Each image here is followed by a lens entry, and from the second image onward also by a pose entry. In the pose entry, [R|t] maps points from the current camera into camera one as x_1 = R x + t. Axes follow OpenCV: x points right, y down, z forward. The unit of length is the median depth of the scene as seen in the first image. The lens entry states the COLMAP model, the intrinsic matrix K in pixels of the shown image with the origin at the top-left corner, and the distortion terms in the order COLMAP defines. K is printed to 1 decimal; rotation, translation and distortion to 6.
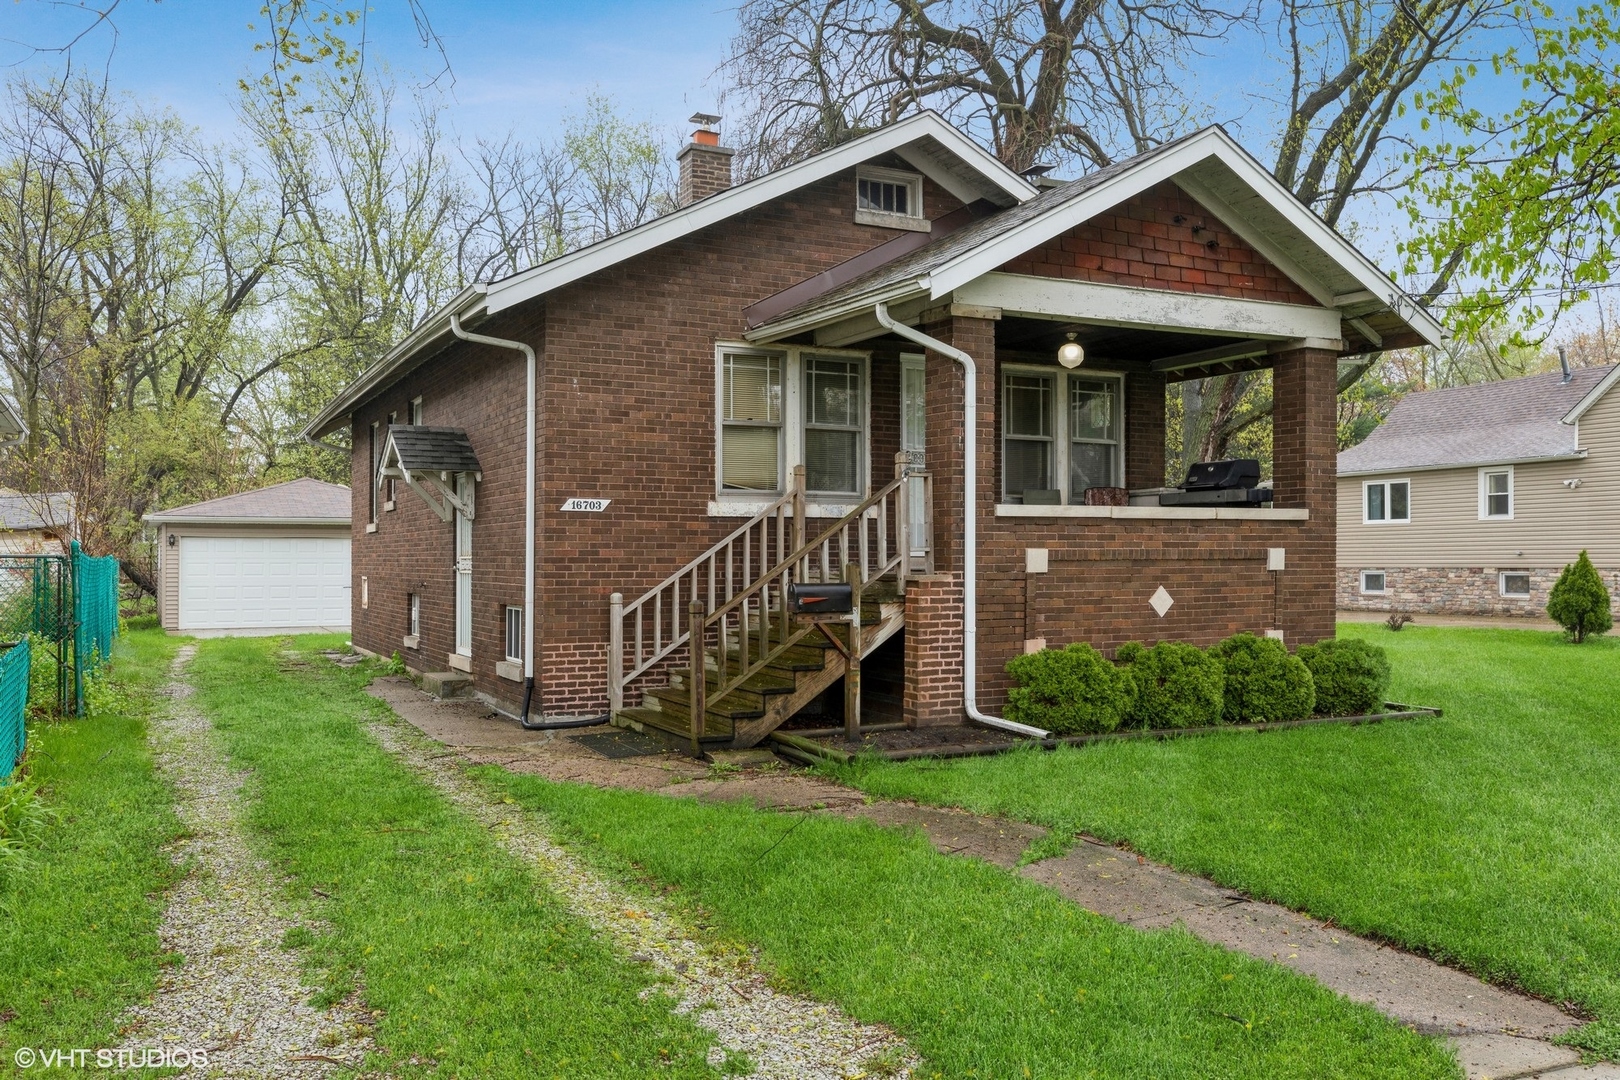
lens RADIAL K [[1342.7, 0, 809.9], [0, 1342.7, 542.0], [0, 0, 1]] dist [0.007531, 0.000666]
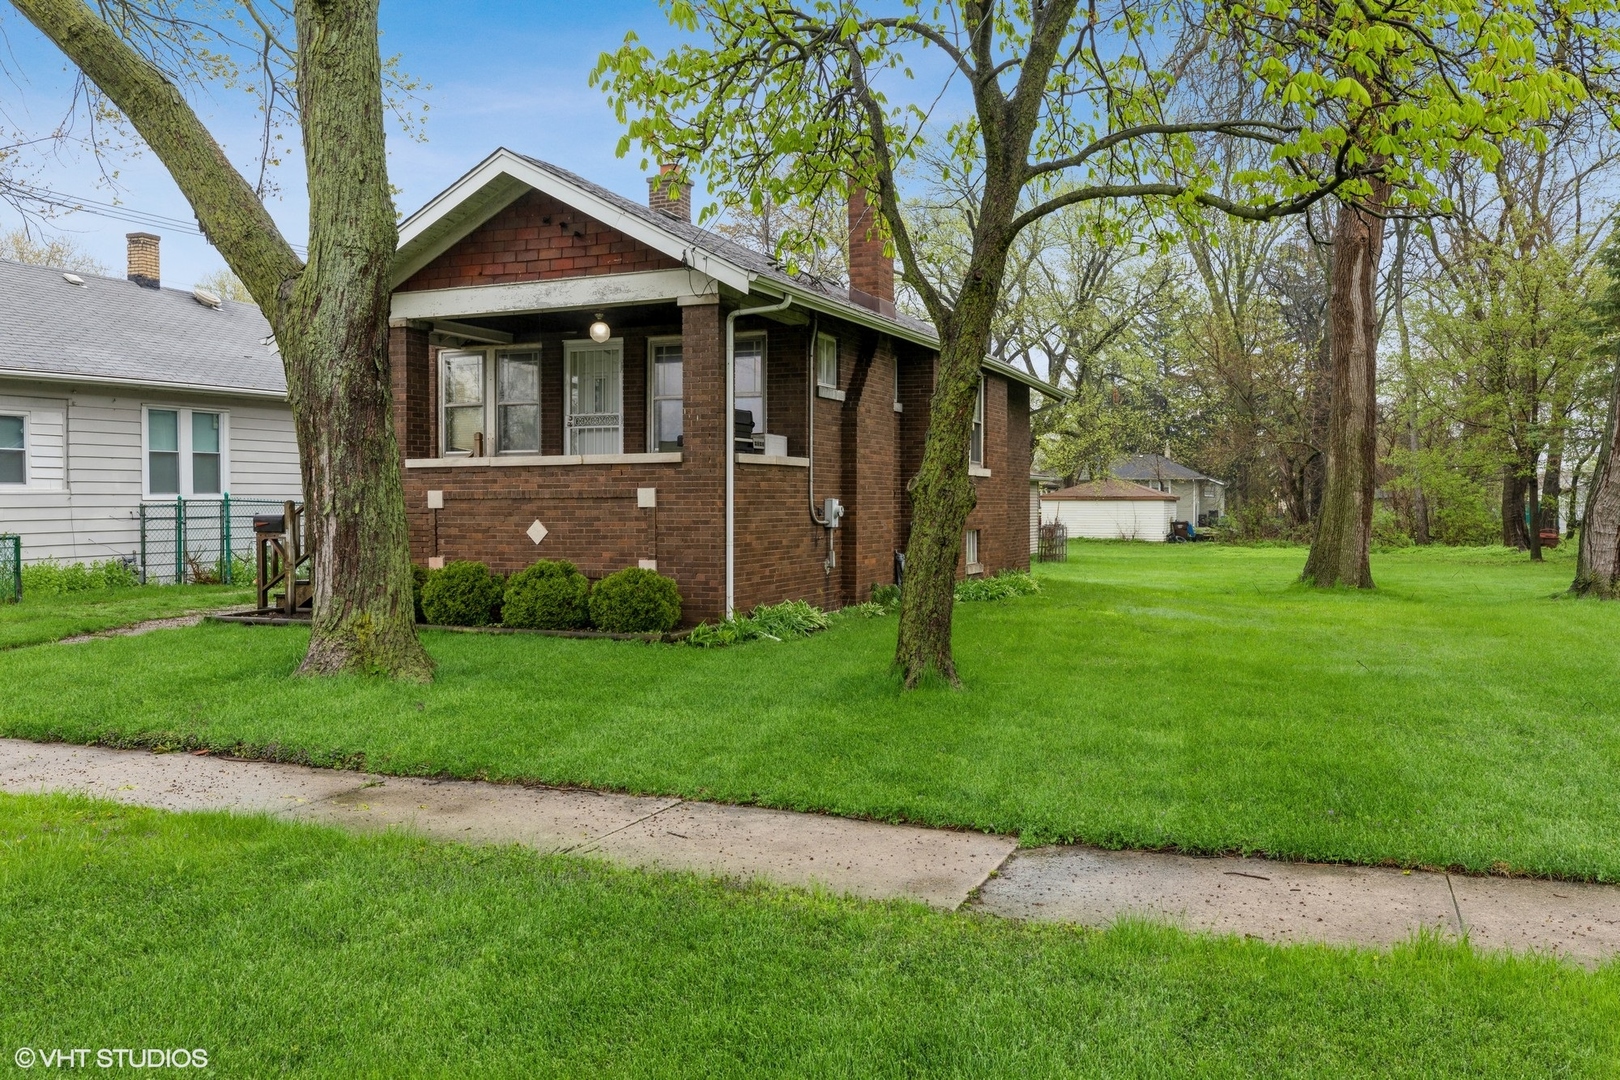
lens RADIAL K [[1342.7, 0, 809.3], [0, 1342.7, 528.4], [0, 0, 1]] dist [0.007531, 0.000666]
pose [[0.643486, 0.010205, -0.765390, 1.362895], [0.009056, 0.999740, 0.020943, 0.016911], [0.765404, -0.020408, 0.643226, 0.388811]]
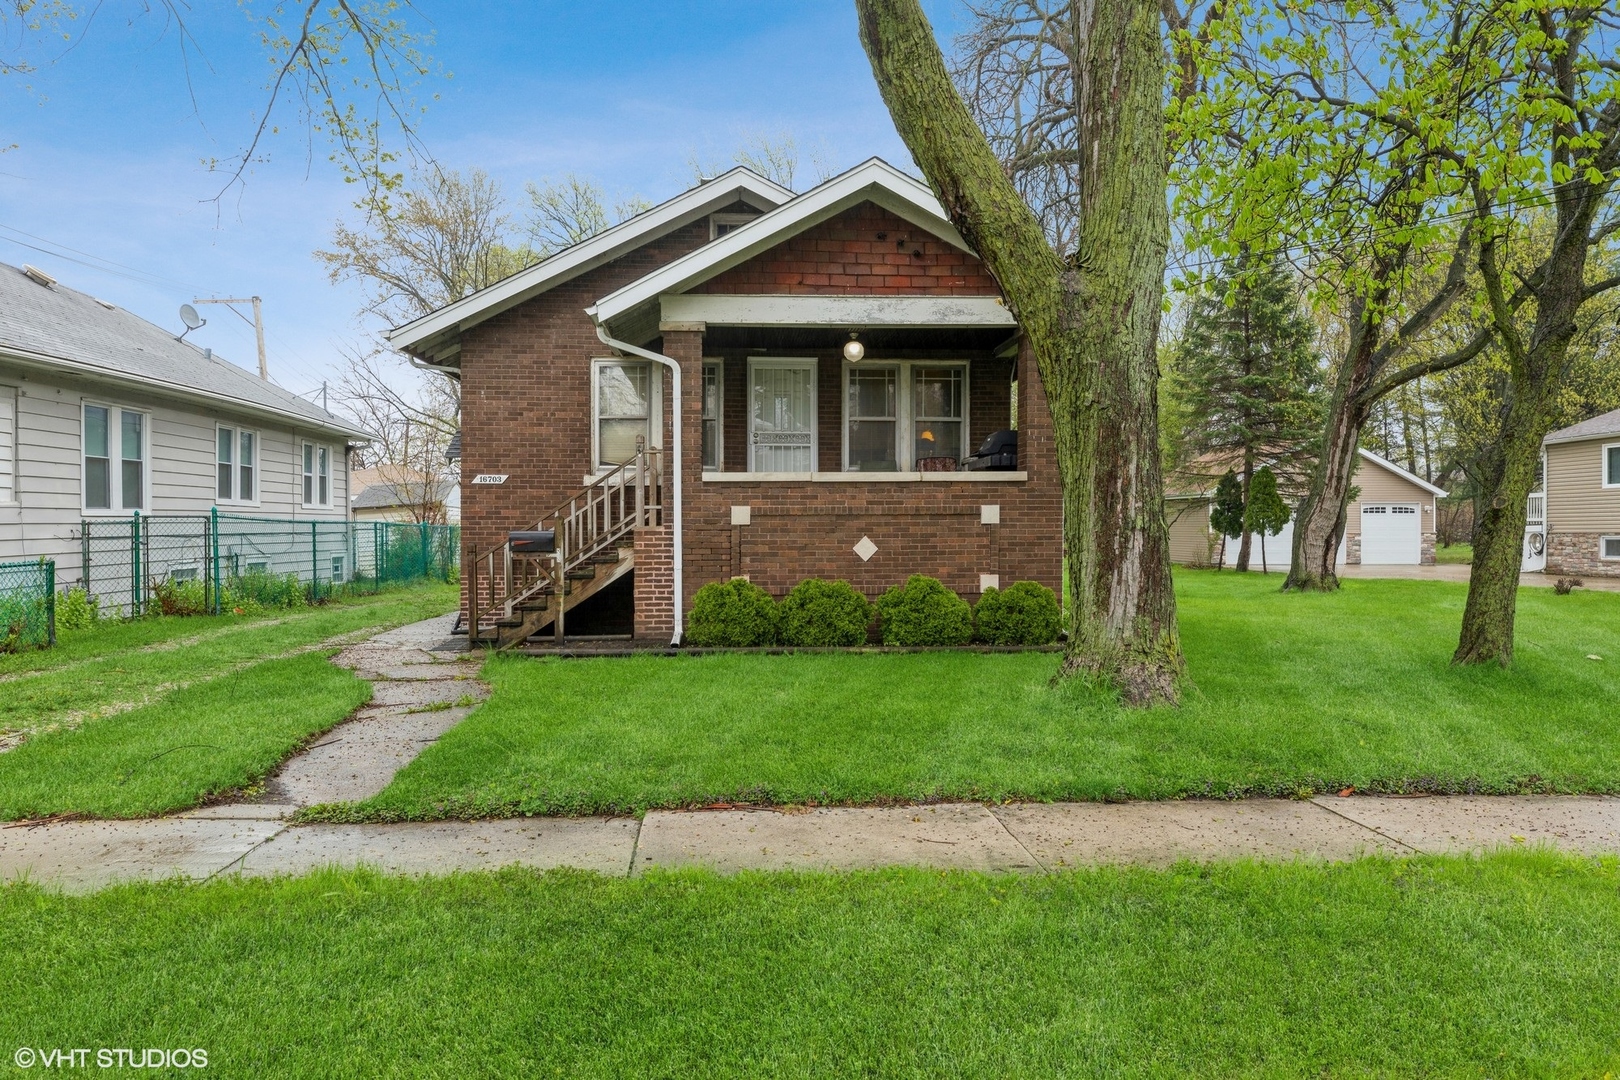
lens RADIAL K [[1136.4, 0, 803.5], [0, 1136.4, 543.9], [0, 0, 1]] dist [0.005106, 0.005706]
pose [[0.919787, 0.003778, -0.392399, 0.613604], [0.005525, 0.999730, 0.022576, 0.015857], [0.392378, -0.022933, 0.919518, 0.015987]]
